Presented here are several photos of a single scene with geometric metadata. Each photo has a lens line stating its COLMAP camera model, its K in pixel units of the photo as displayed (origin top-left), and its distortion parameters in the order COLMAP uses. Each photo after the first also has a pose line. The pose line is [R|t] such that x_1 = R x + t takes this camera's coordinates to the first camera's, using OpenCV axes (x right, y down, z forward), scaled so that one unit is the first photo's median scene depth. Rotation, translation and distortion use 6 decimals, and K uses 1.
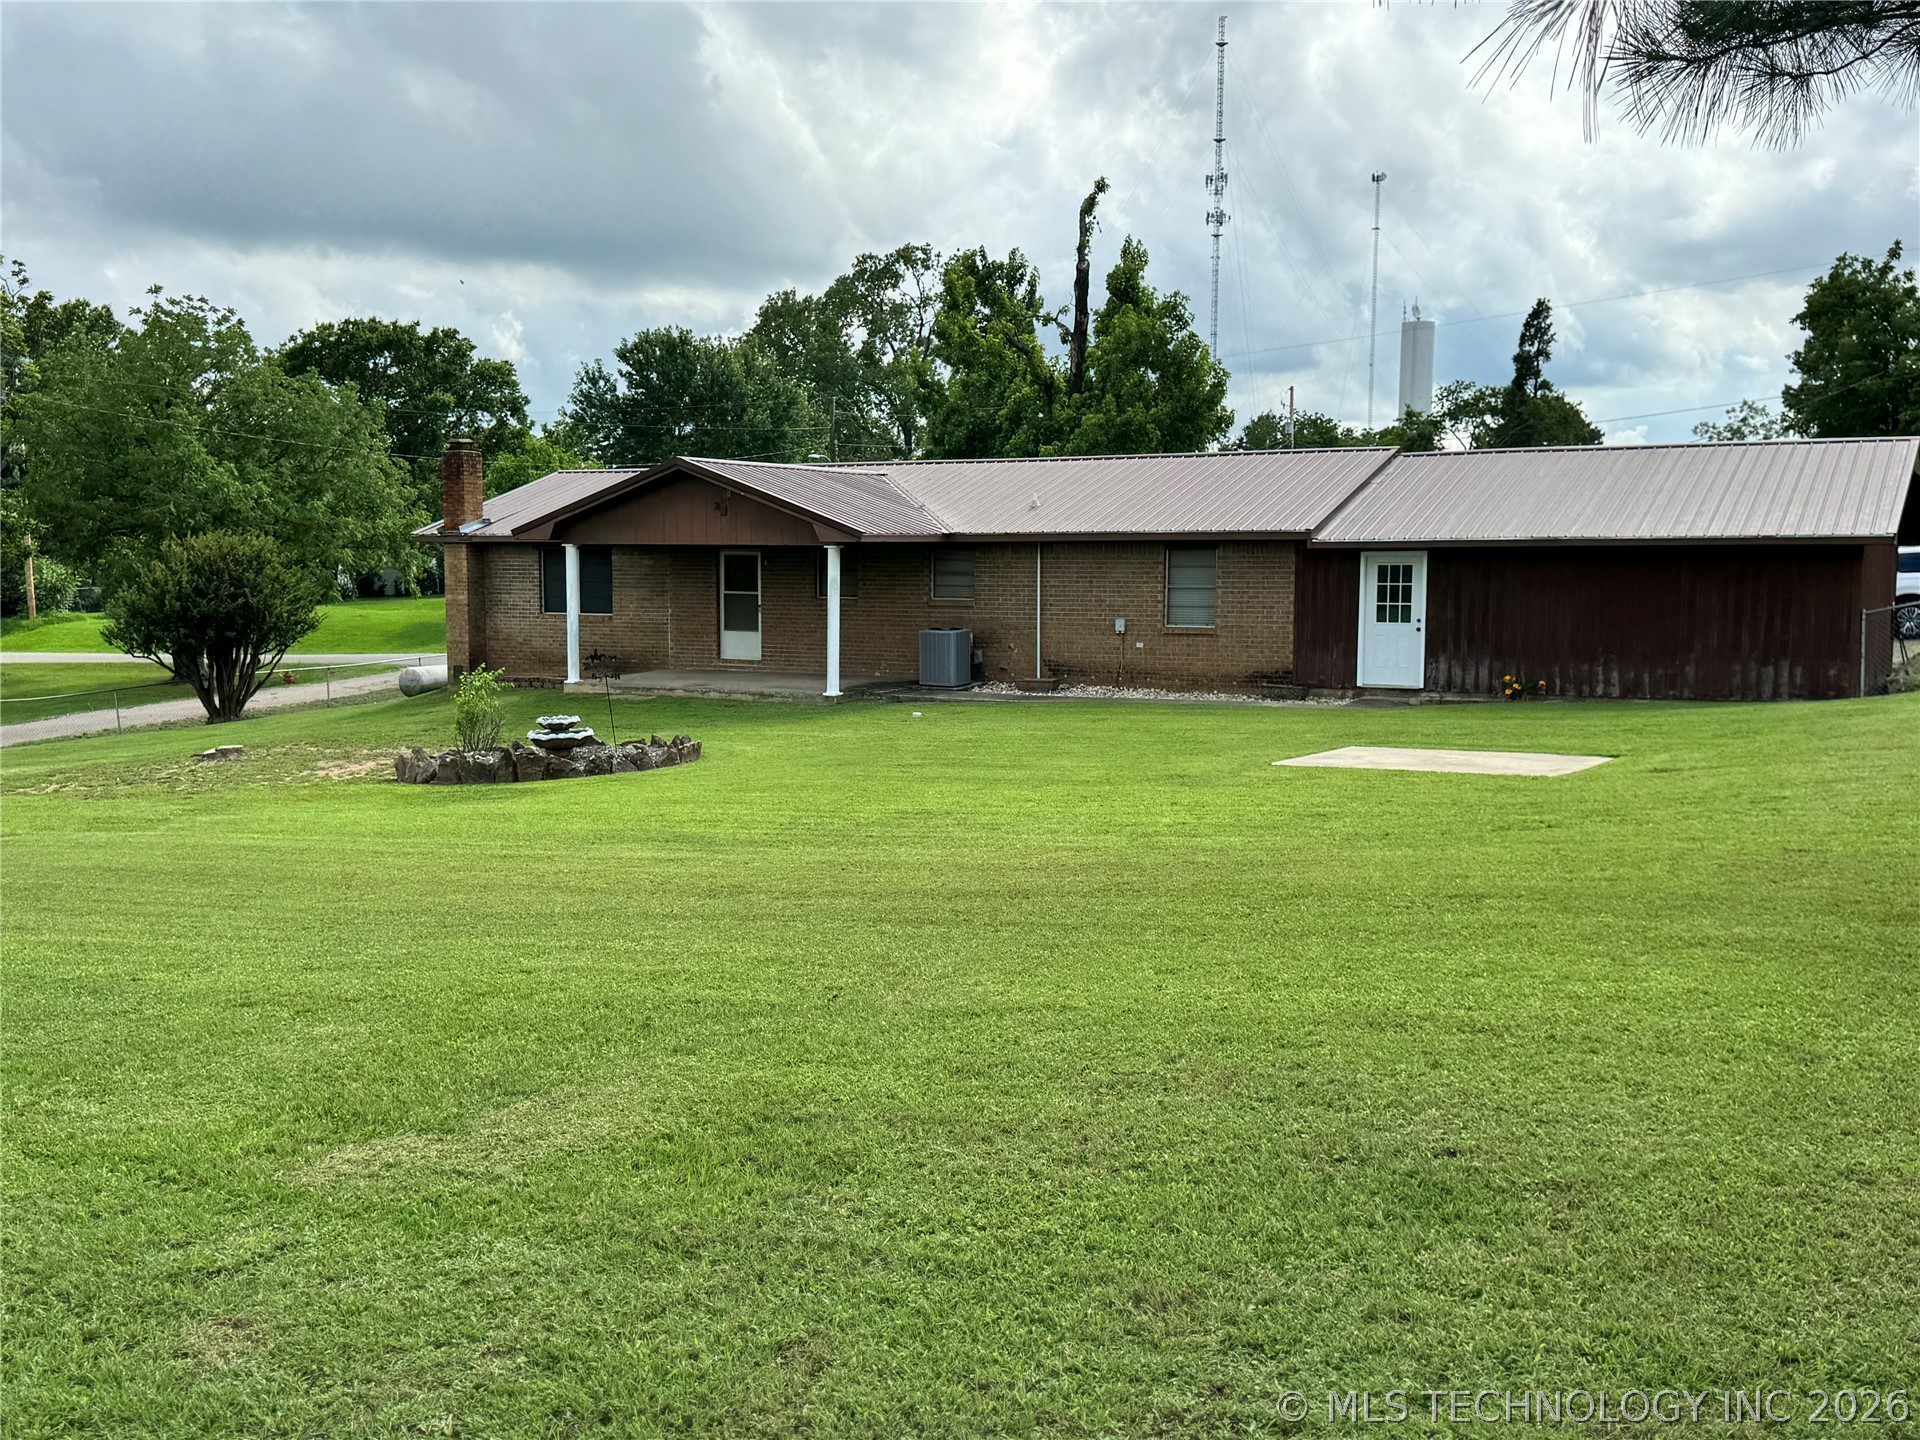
lens RADIAL K [[1885.5, 0, 960.0], [0, 1885.5, 720.0], [0, 0, 1]] dist [0.200956, -0.411666]
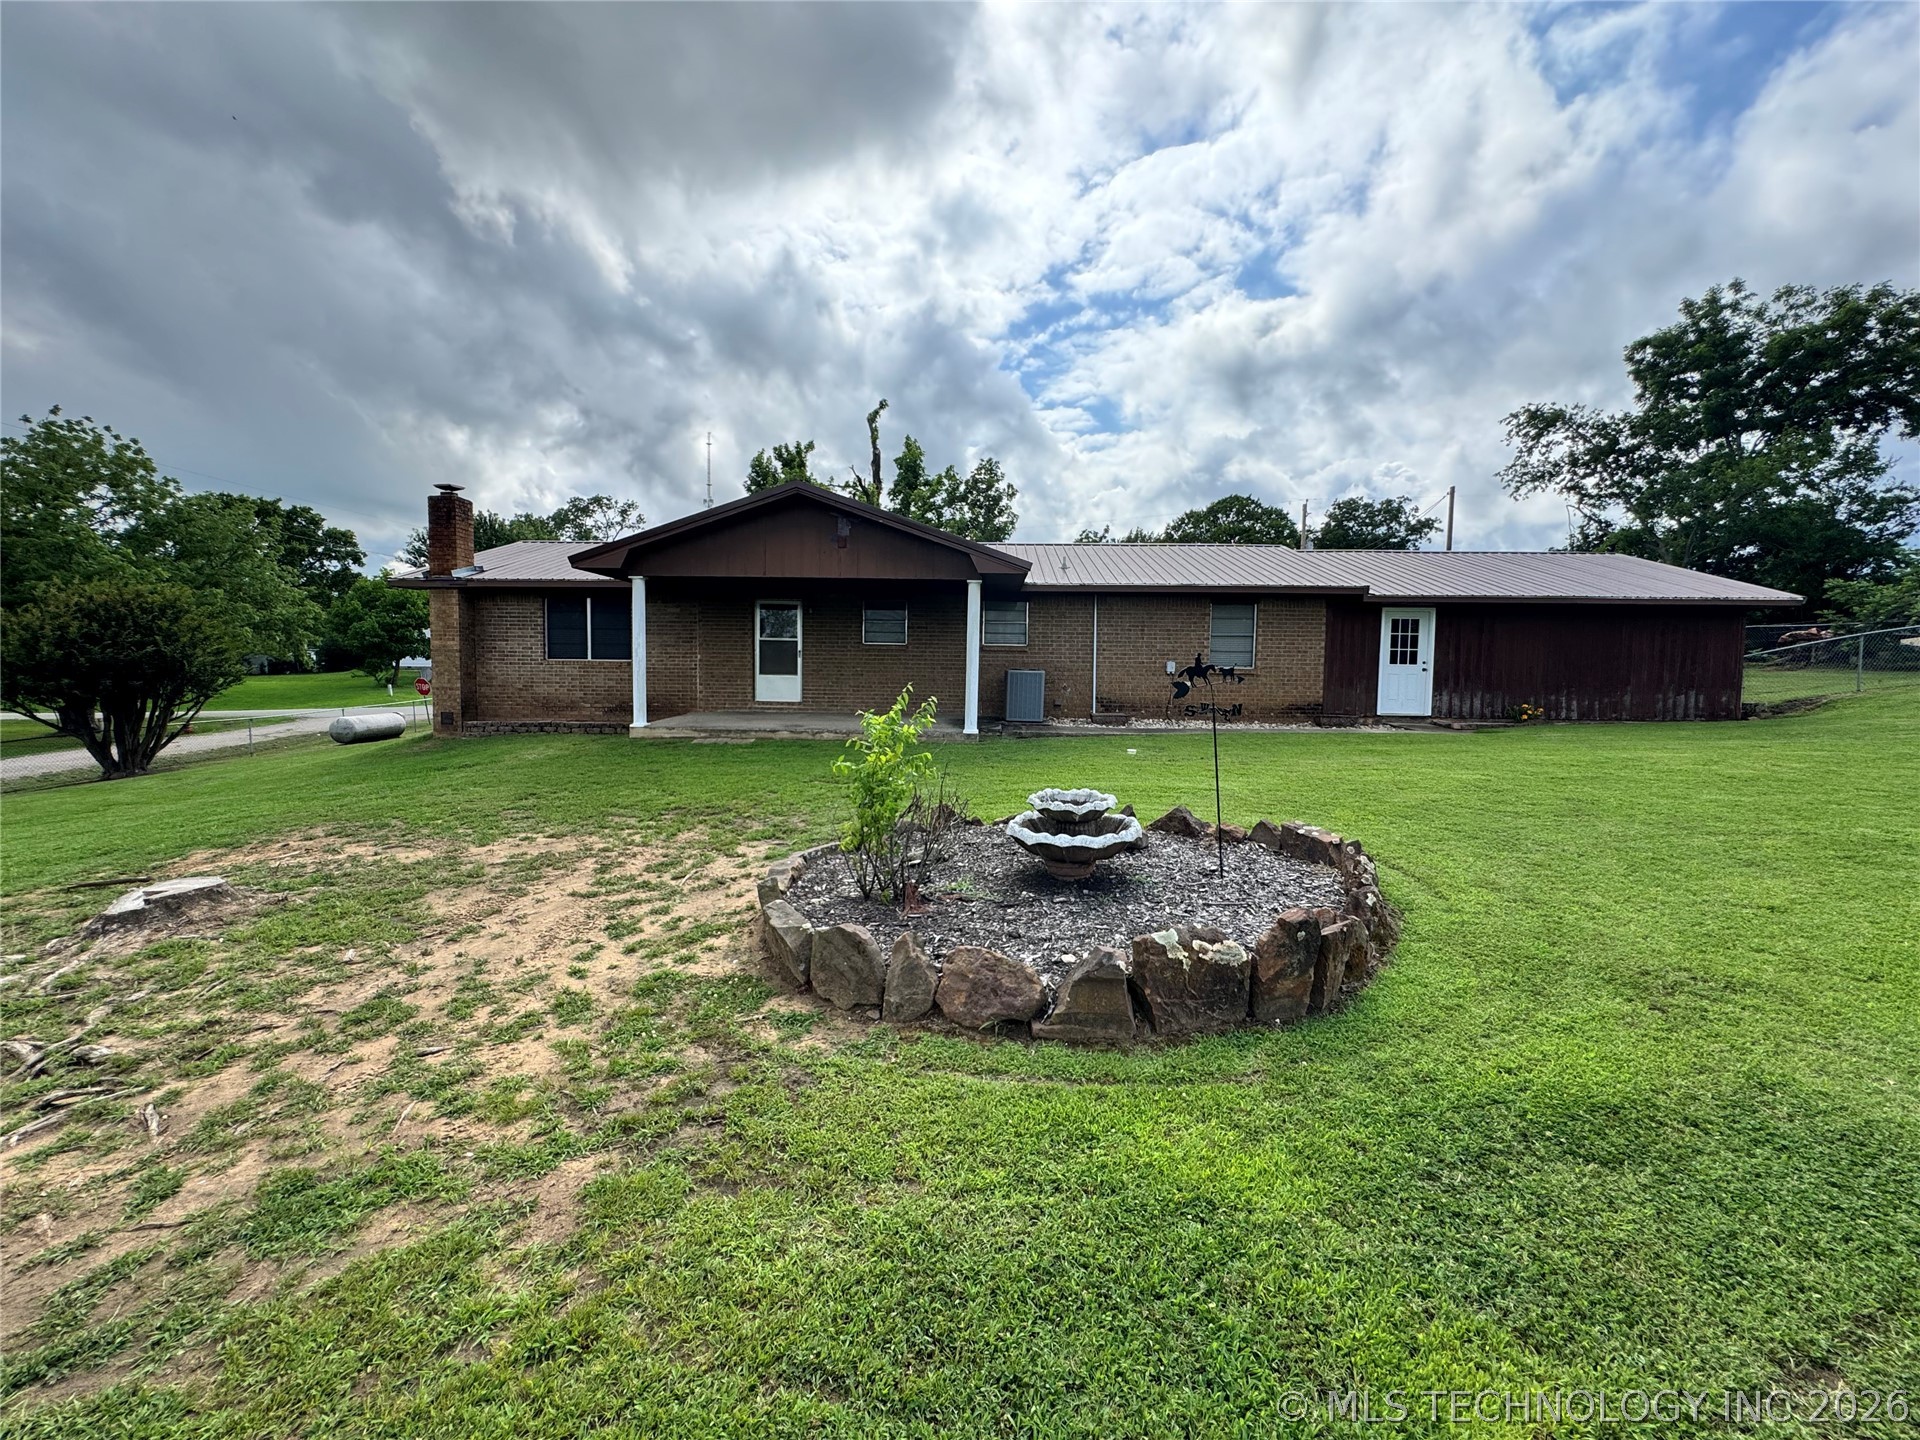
lens RADIAL K [[772.6, 0, 960.0], [0, 772.6, 720.0], [0, 0, 1]] dist [-0.000569, -0.000453]
pose [[0.891763, -0.018379, 0.452129, -0.209621], [0.027239, 0.999543, -0.013094, -0.012176], [-0.451682, 0.023992, 0.891856, 0.529382]]
